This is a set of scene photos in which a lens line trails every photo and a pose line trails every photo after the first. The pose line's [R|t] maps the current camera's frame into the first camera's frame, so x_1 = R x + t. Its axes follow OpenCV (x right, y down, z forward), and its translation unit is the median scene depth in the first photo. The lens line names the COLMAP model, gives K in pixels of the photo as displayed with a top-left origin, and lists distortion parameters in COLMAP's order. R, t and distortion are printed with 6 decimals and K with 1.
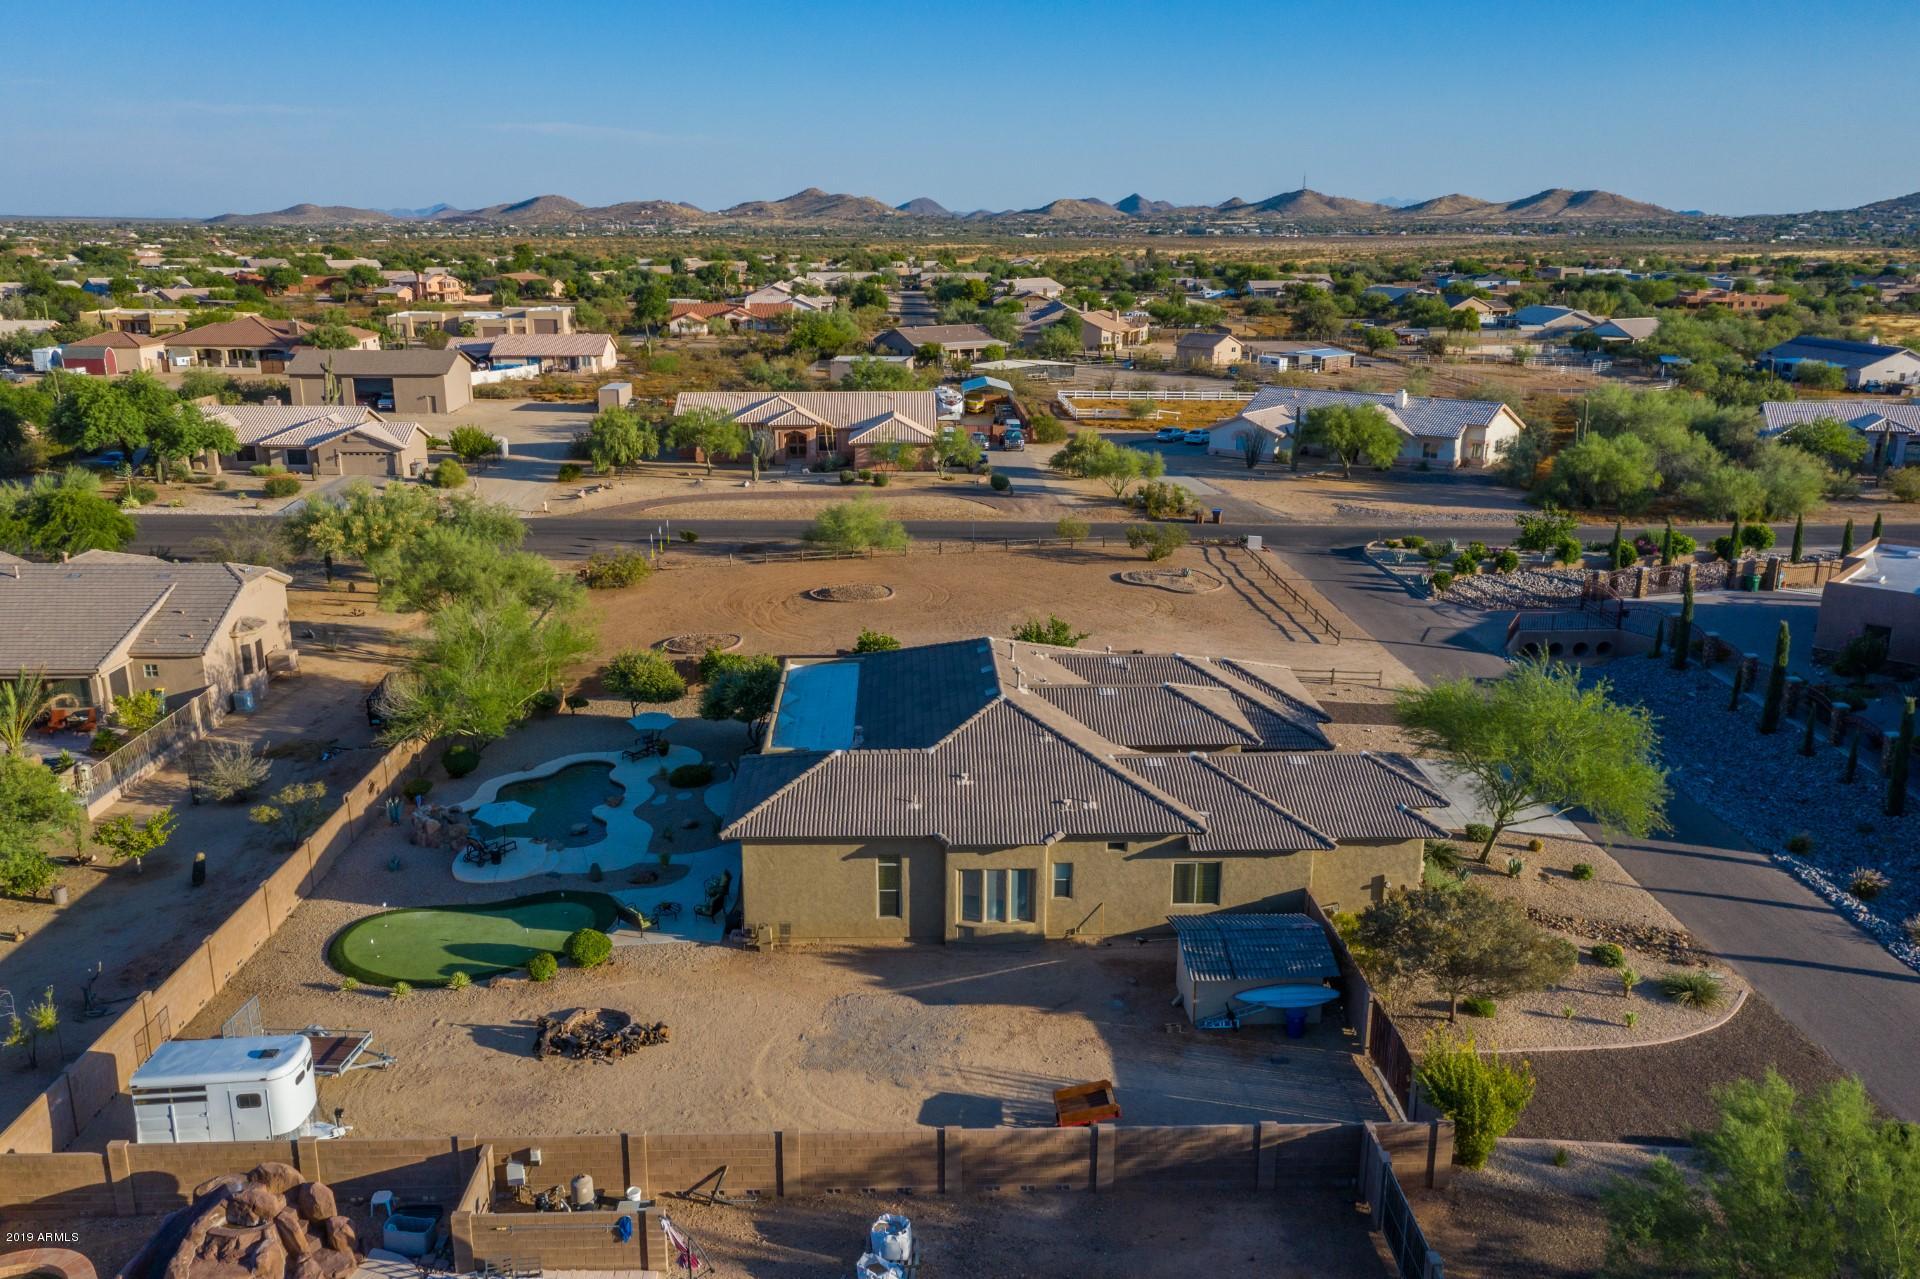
lens RADIAL K [[1480.0, 0, 945.6], [0, 1480.0, 705.1], [0, 0, 1]] dist [0.000378, 0.047718]
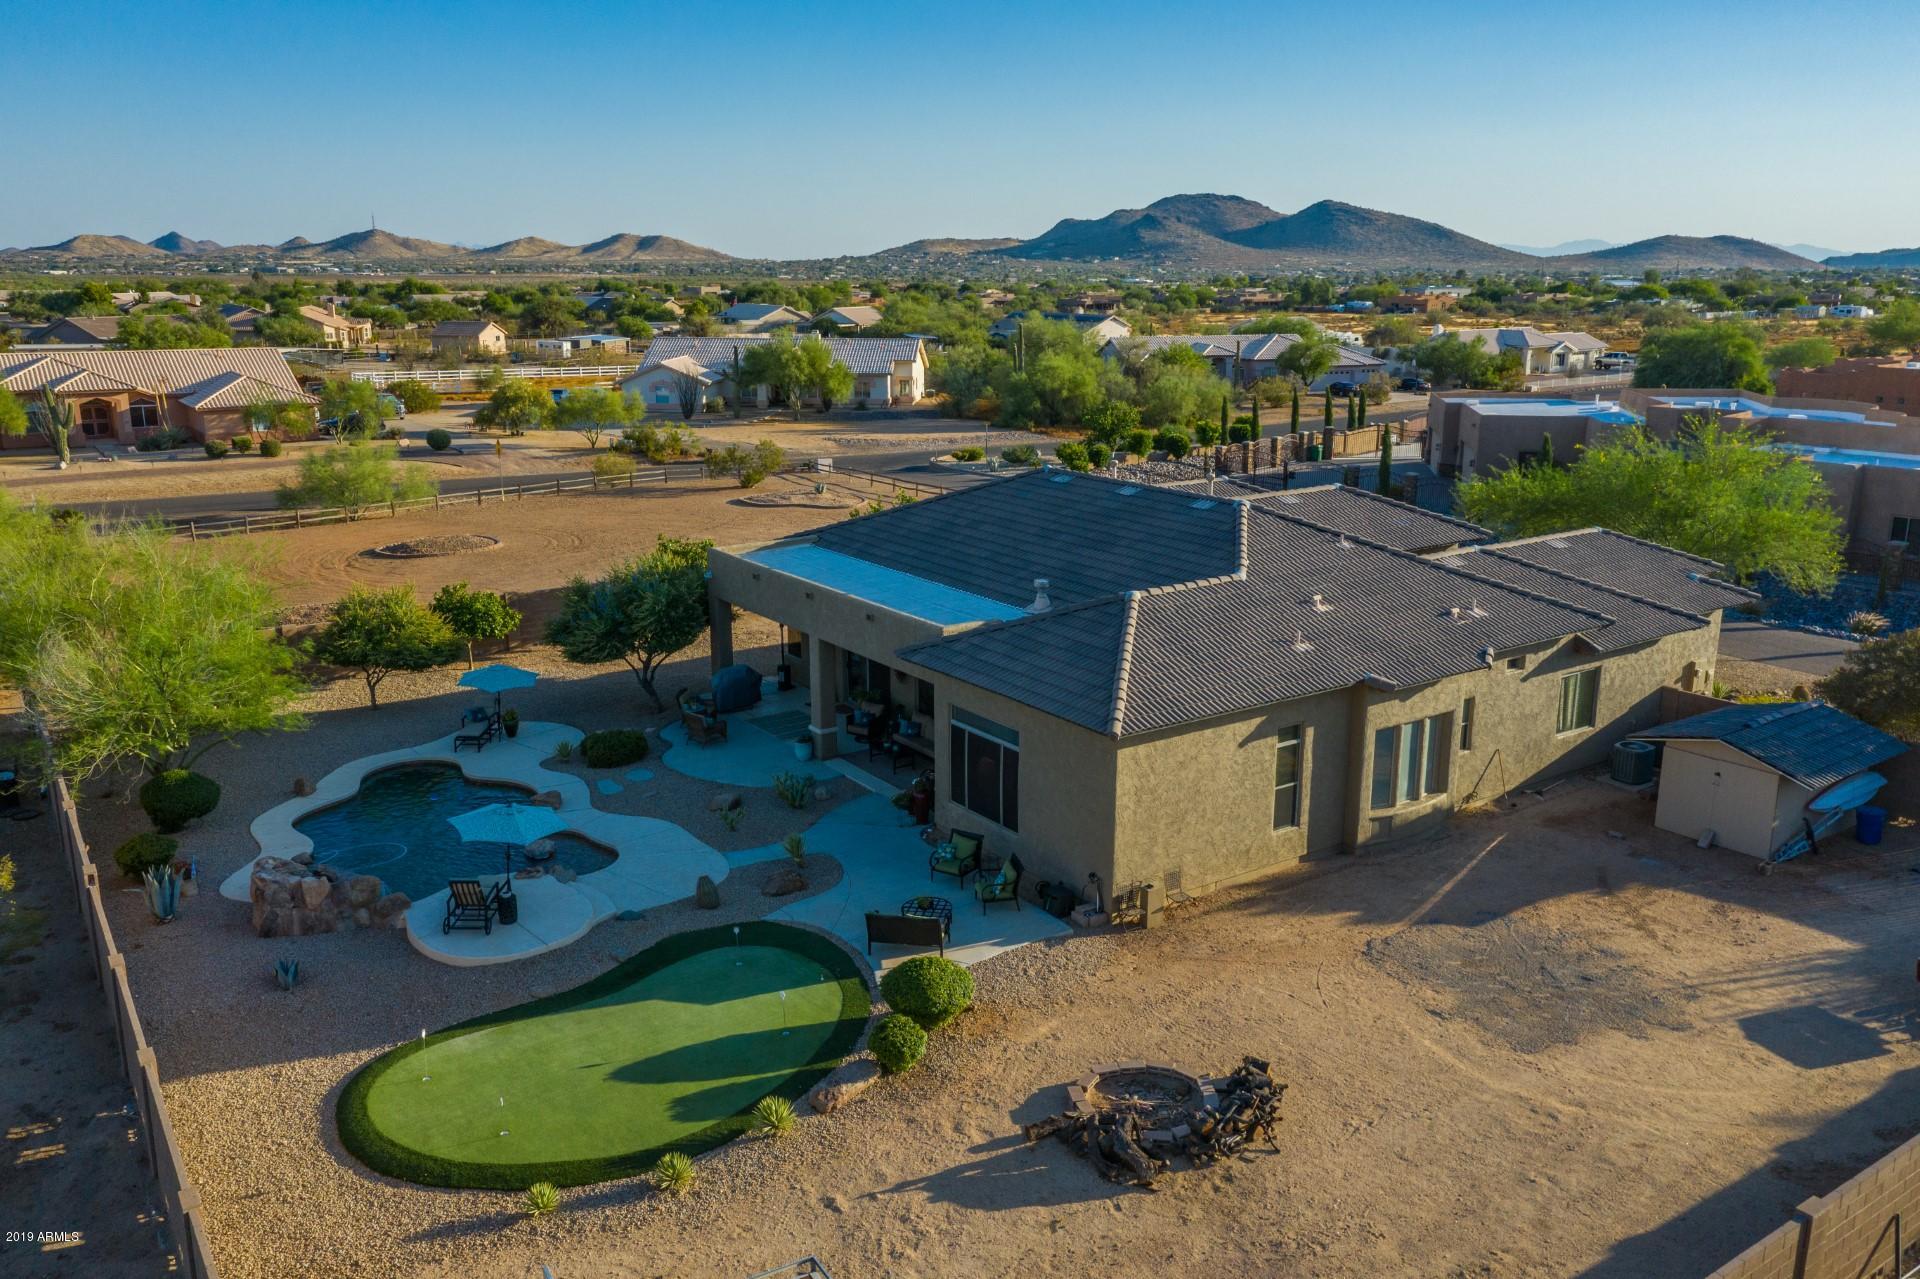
lens RADIAL K [[1514.3, 0, 953.1], [0, 1514.3, 636.9], [0, 0, 1]] dist [-0.002232, 0.038312]
pose [[0.838767, -0.130993, 0.528498, -0.439301], [0.169070, 0.985309, -0.024109, 0.048167], [-0.517576, 0.109575, 0.848592, 0.460031]]
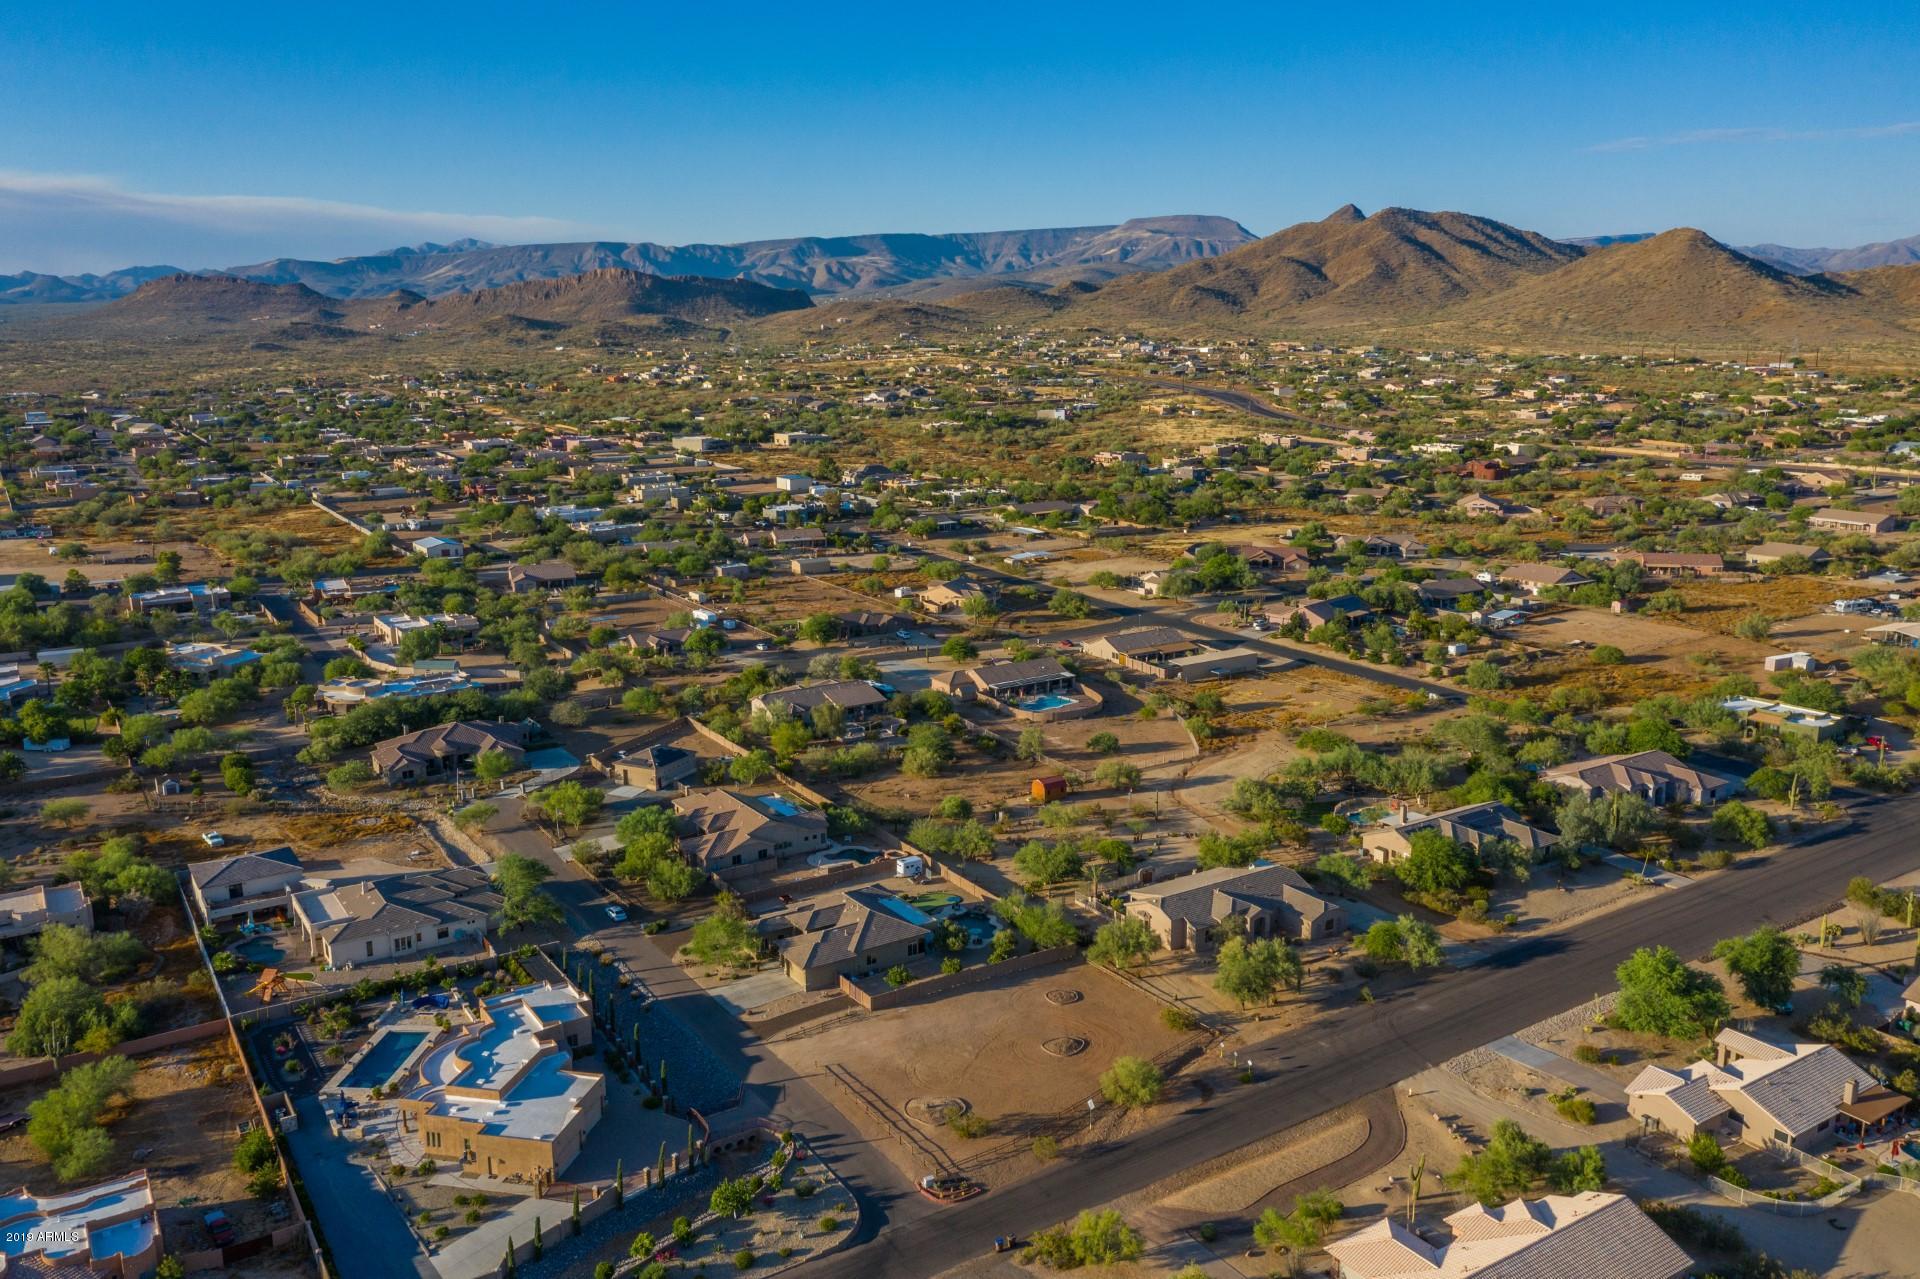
lens RADIAL K [[1499.1, 0, 956.0], [0, 1499.1, 659.1], [0, 0, 1]] dist [-0.006314, 0.055359]
pose [[-0.859607, 0.121293, -0.496350, 1.693086], [-0.147559, 0.871096, 0.468421, -2.473787], [0.489184, 0.475899, -0.730903, 3.739716]]
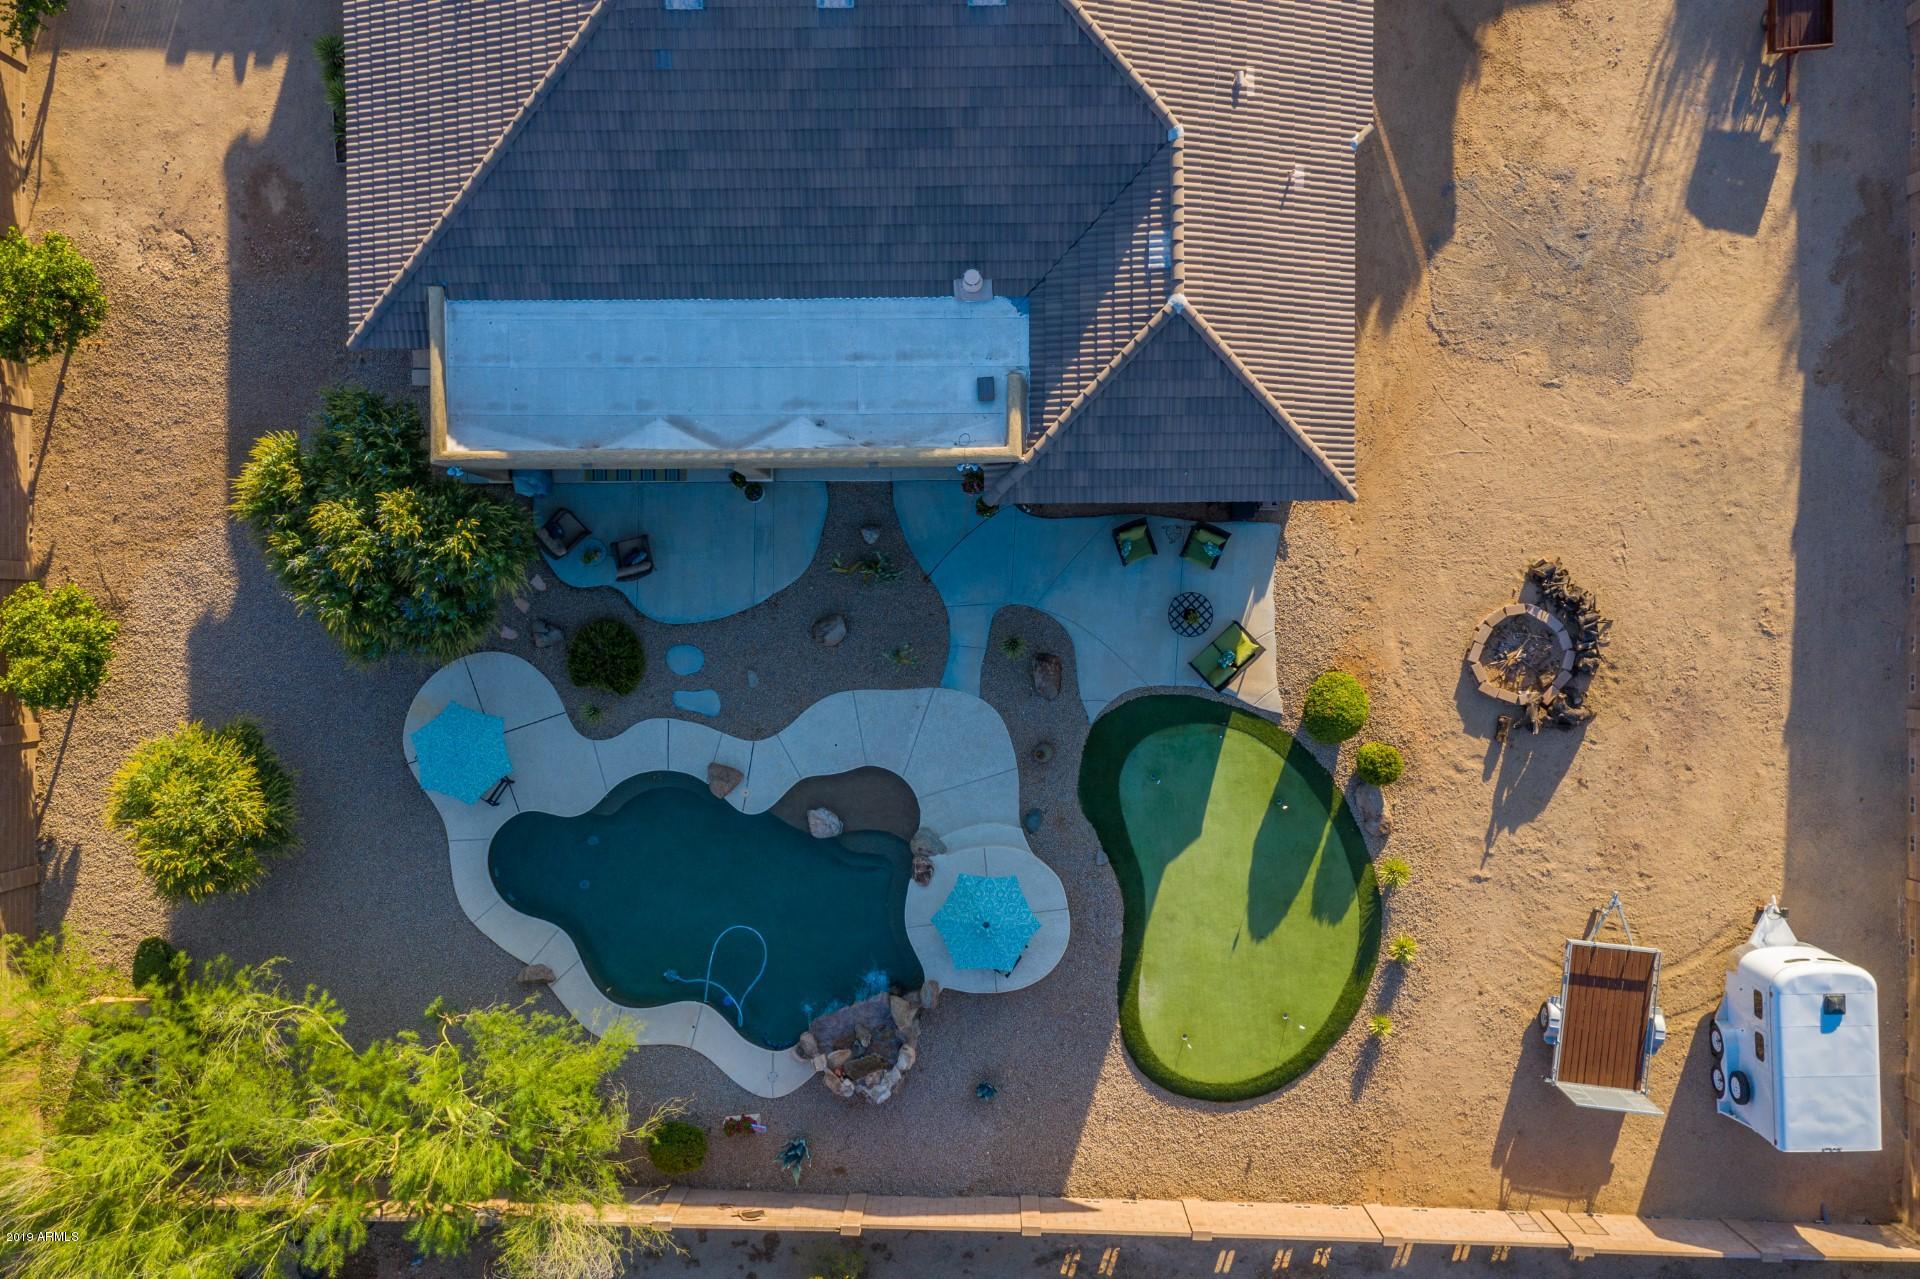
lens RADIAL K [[1507.0, 0, 958.6], [0, 1507.0, 647.9], [0, 0, 1]] dist [-0.009058, 0.048723]
pose [[0.029907, -0.999552, 0.001055, -0.192676], [0.332894, 0.010956, 0.942901, -0.484056], [-0.942490, -0.027848, 0.333073, 0.816032]]
